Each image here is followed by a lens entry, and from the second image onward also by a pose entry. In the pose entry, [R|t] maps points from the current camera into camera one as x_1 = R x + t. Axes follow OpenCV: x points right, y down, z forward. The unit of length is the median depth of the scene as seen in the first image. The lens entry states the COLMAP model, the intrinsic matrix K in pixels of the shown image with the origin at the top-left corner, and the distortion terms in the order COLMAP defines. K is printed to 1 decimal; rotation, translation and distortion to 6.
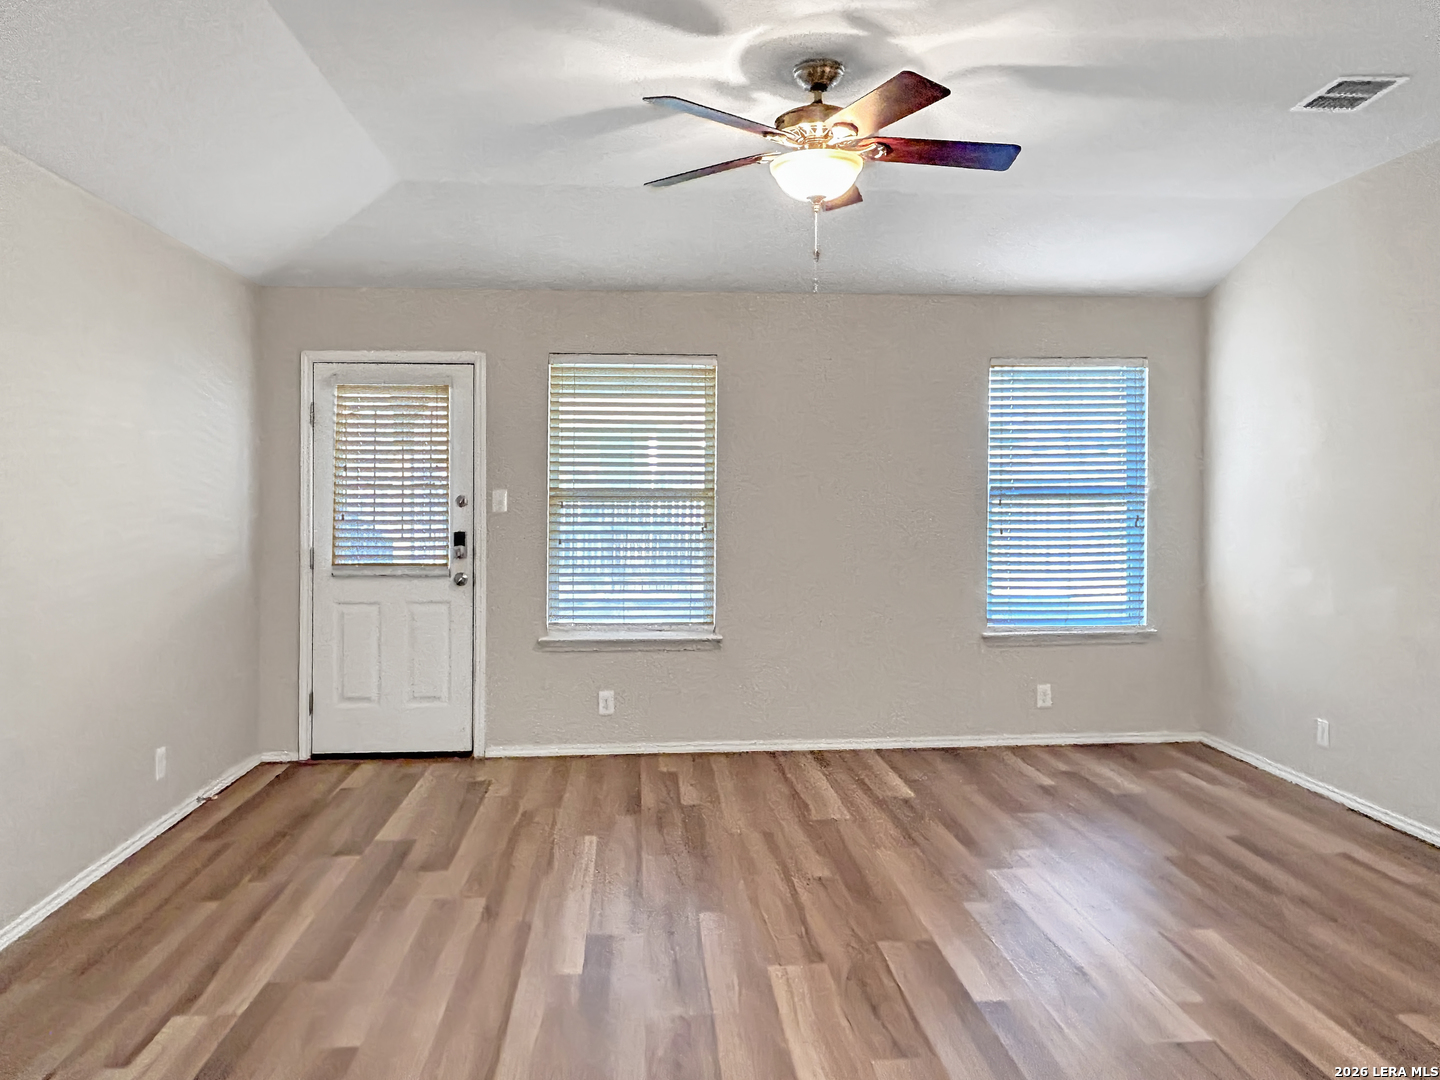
lens RADIAL K [[1034.7, 0, 723.1], [0, 1034.7, 488.7], [0, 0, 1]] dist [0.006366, 0.002533]
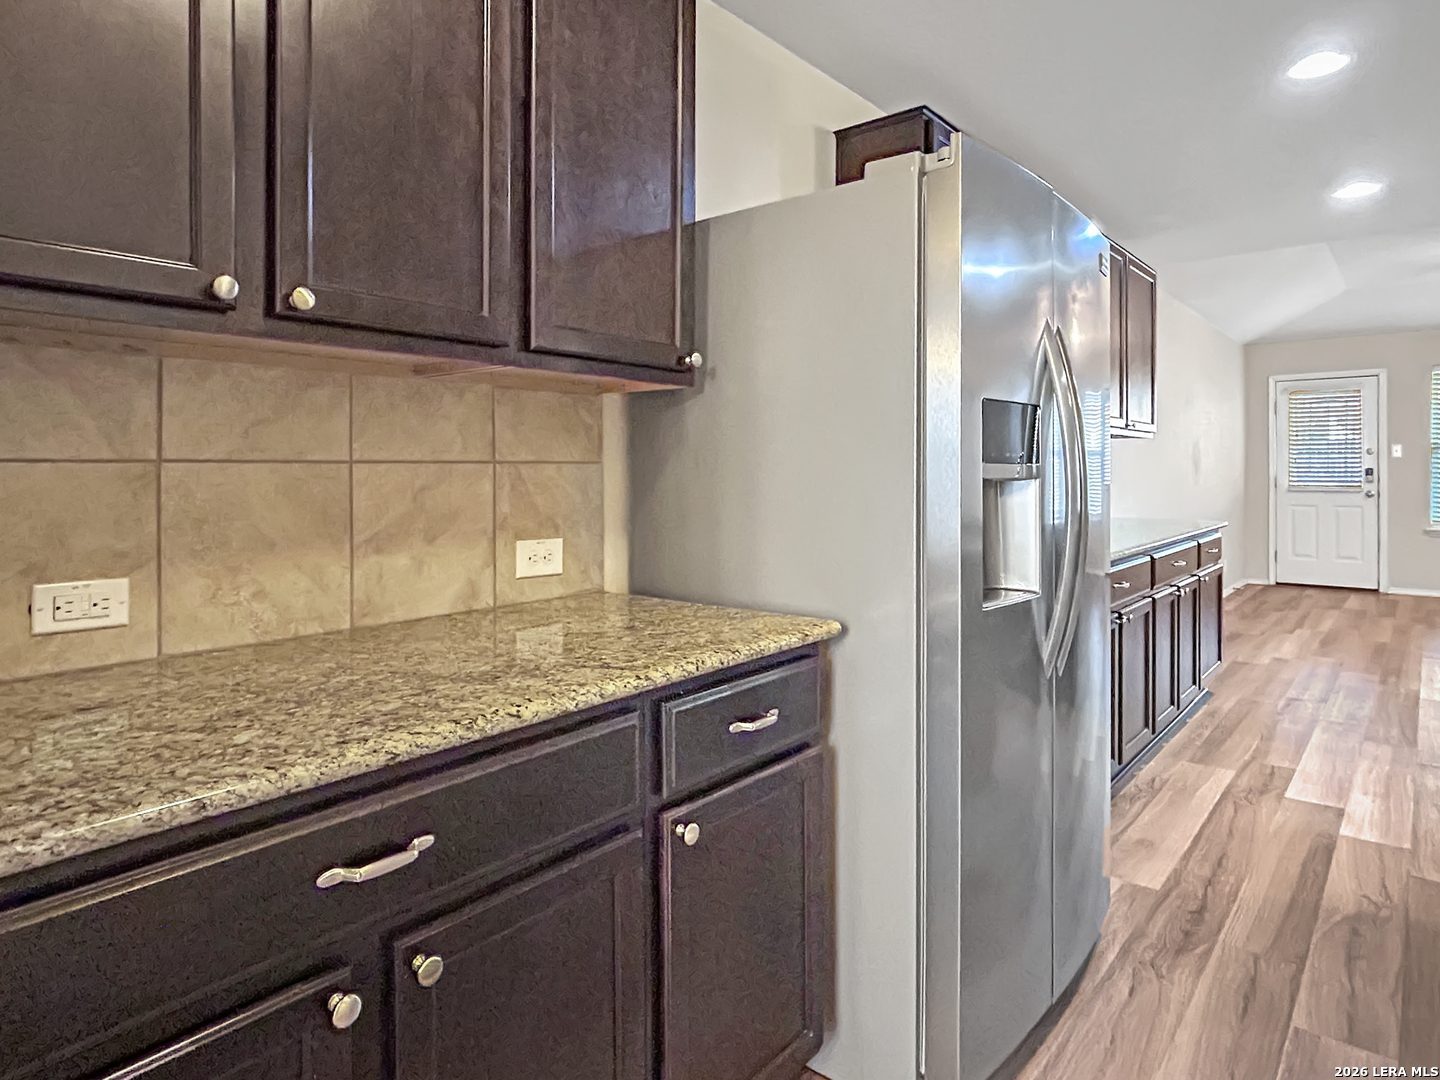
lens RADIAL K [[856.6, 0, 716.8], [0, 856.6, 468.9], [0, 0, 1]] dist [0.001765, 0.001245]
pose [[0.713520, -0.007040, -0.700599, -0.015679], [0.005047, 0.999975, -0.004909, 0.045786], [0.700616, -0.000033, 0.713538, -0.904517]]
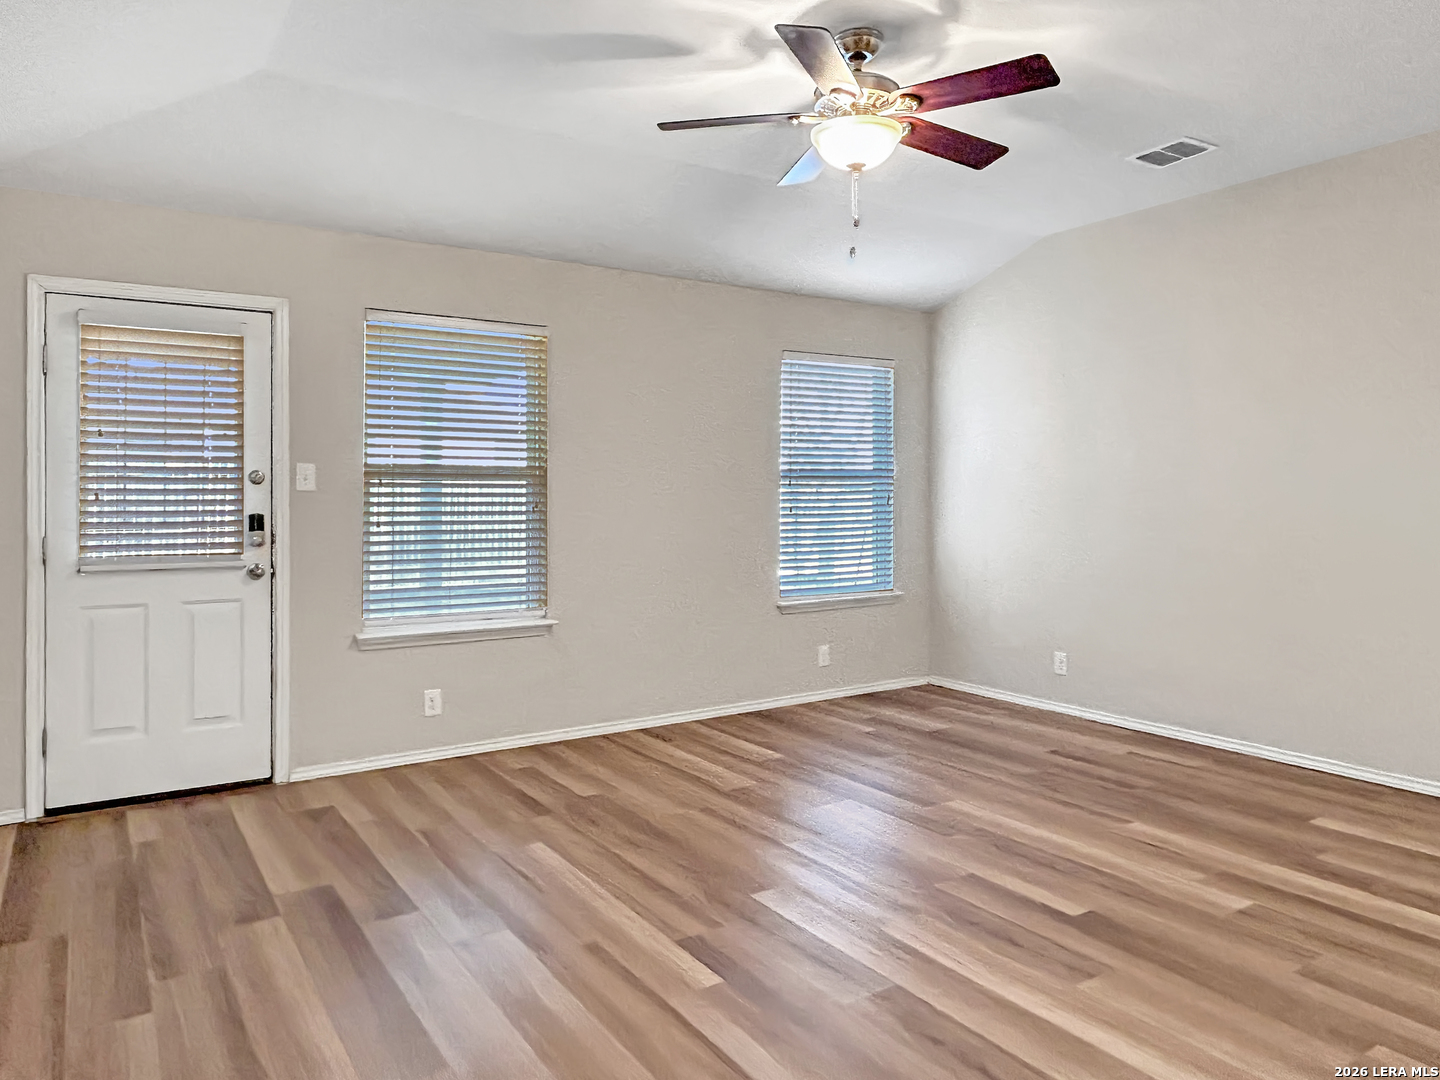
lens RADIAL K [[963.2, 0, 717.4], [0, 963.2, 499.0], [0, 0, 1]] dist [0.006171, -0.007838]
pose [[0.878734, -0.003092, 0.477303, -0.305149], [-0.000930, 0.999966, 0.008190, 0.023331], [-0.477312, -0.007641, 0.878701, 0.151059]]
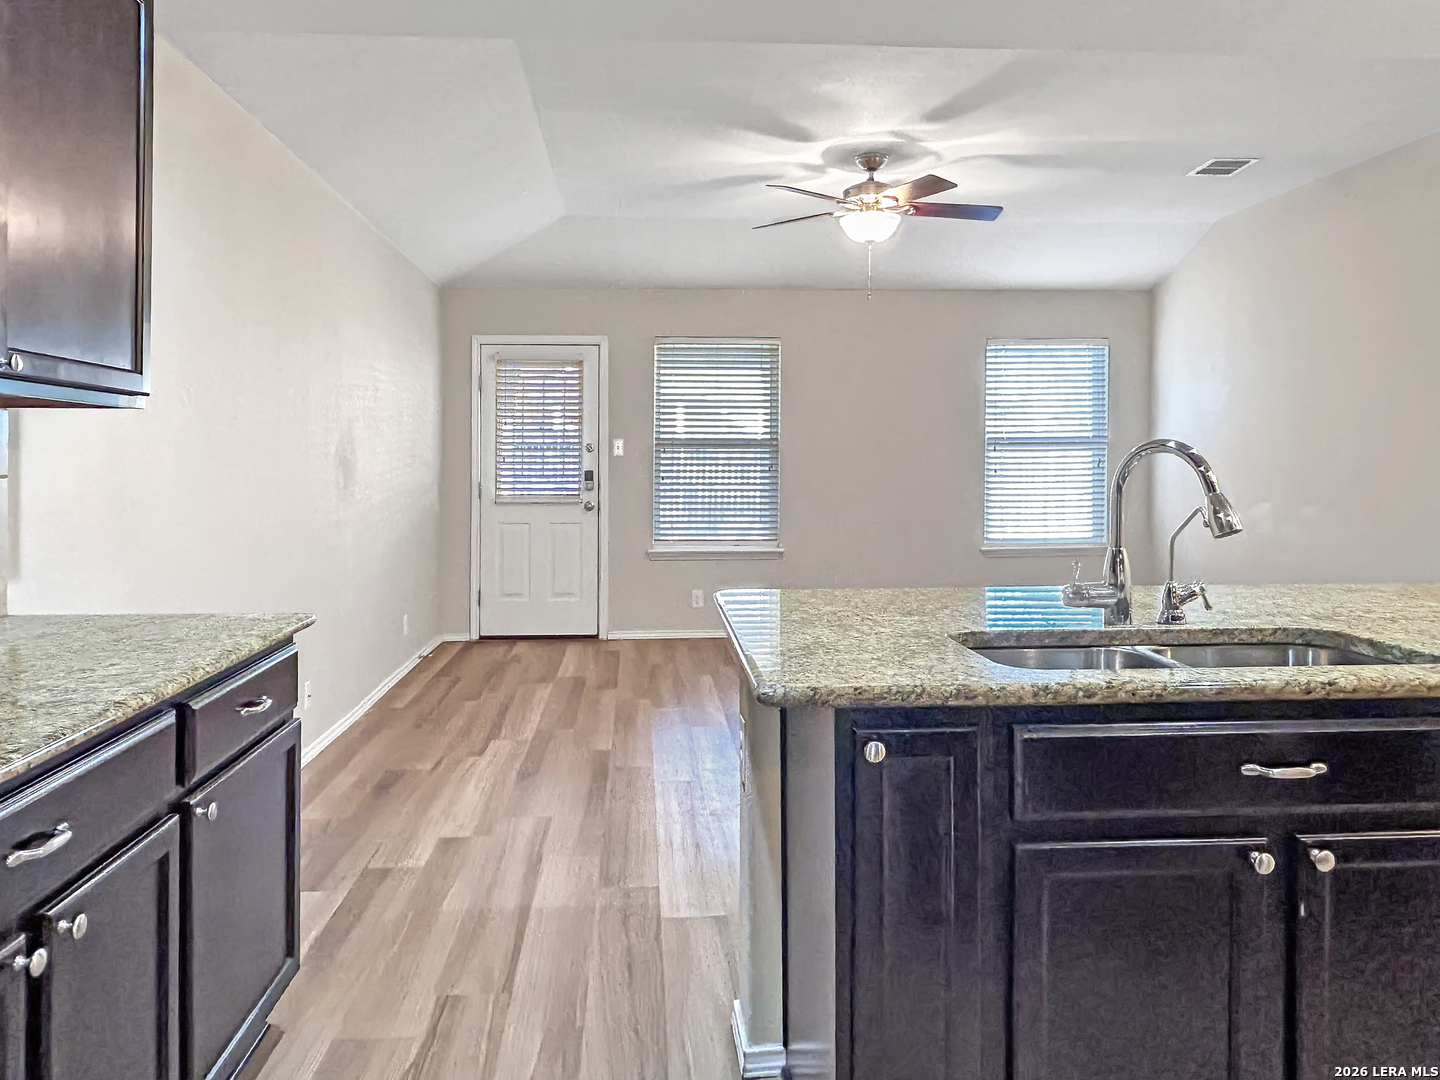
lens RADIAL K [[1055.1, 0, 717.0], [0, 1055.1, 470.1], [0, 0, 1]] dist [0.032109, 0.000286]
pose [[0.999968, -0.000617, -0.007984, -0.079765], [0.000682, 0.999966, 0.008178, 0.030733], [0.007979, -0.008183, 0.999935, -0.370479]]
